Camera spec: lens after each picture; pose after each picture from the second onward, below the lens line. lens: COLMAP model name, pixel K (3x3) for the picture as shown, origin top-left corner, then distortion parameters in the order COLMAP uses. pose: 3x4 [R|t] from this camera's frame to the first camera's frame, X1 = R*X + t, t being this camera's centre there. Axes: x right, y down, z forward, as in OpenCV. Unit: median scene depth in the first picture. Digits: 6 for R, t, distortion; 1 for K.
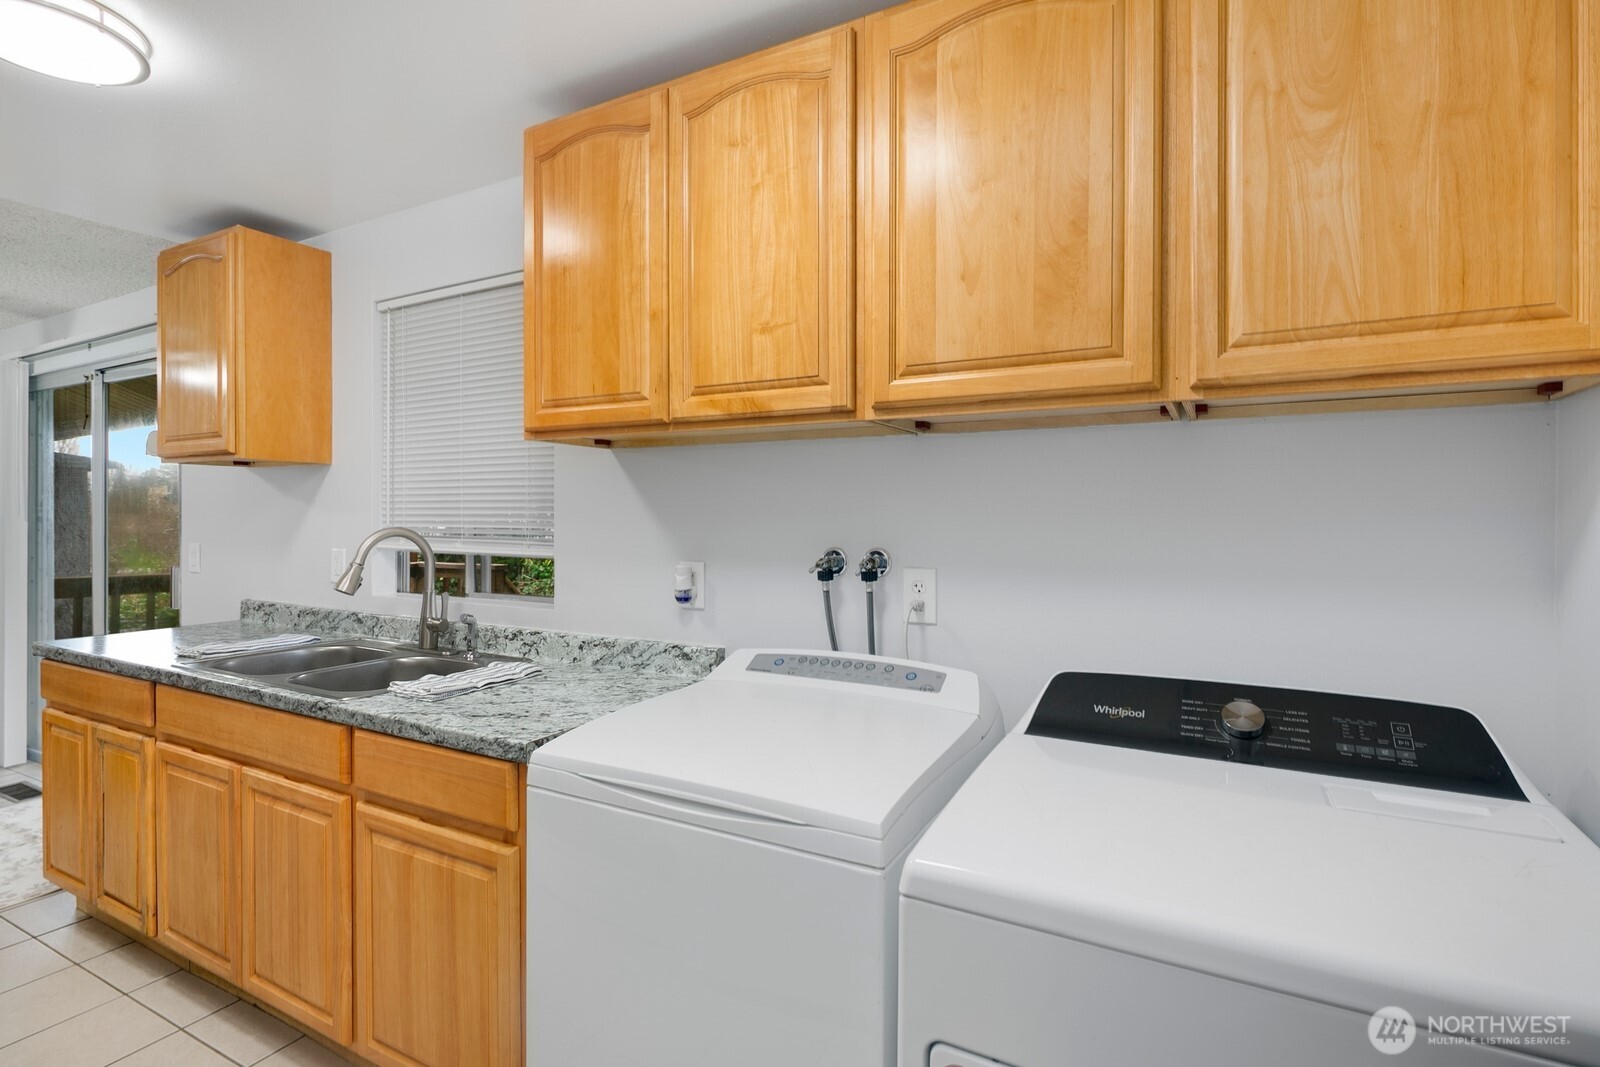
lens RADIAL K [[786.2, 0, 792.0], [0, 786.2, 522.5], [0, 0, 1]] dist [0.012632, 0.000251]
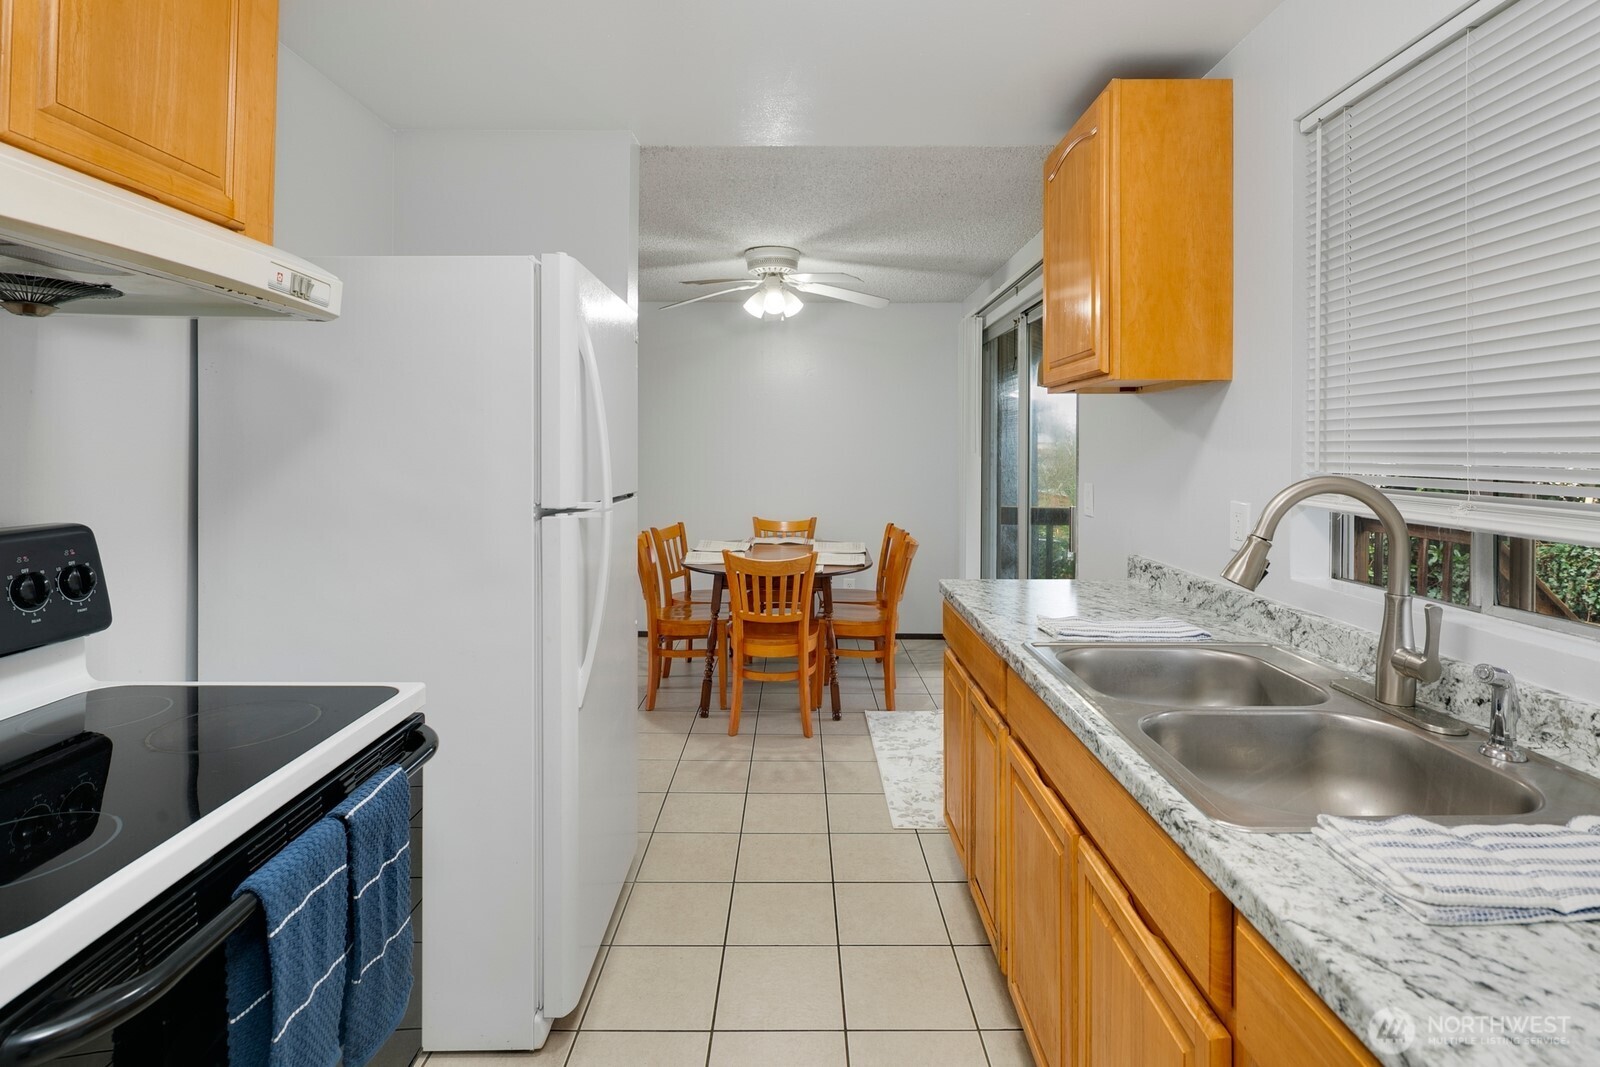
lens RADIAL K [[771.1, 0, 797.7], [0, 771.1, 444.9], [0, 0, 1]] dist [0.001145, -0.000882]
pose [[0.480992, -0.003686, -0.876717, -0.181886], [-0.009788, 0.999906, -0.009573, -0.006838], [0.876671, 0.013186, 0.480911, 0.360833]]
